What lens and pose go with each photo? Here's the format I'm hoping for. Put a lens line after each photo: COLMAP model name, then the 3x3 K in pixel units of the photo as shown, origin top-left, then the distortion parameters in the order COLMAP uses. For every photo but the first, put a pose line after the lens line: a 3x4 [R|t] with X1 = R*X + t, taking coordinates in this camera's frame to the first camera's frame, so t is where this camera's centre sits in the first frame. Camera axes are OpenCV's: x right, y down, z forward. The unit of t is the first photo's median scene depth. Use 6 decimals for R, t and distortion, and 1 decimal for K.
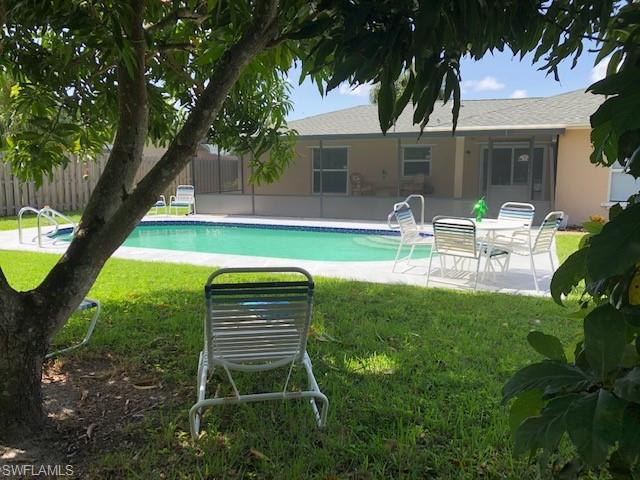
lens RADIAL K [[529.0, 0, 317.3], [0, 529.0, 241.2], [0, 0, 1]] dist [0.012368, 0.010106]
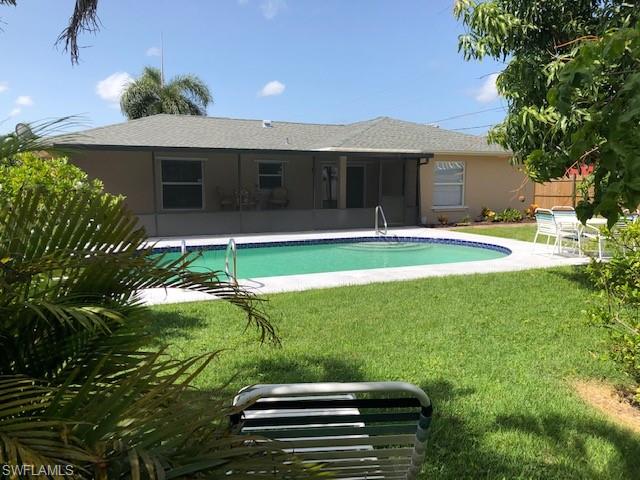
lens RADIAL K [[529.0, 0, 317.3], [0, 529.0, 241.2], [0, 0, 1]] dist [0.012368, 0.010106]
pose [[0.618989, -0.085180, 0.780767, -0.604664], [0.101517, 0.994439, 0.028009, -0.039941], [-0.778812, 0.061924, 0.624194, 0.266557]]
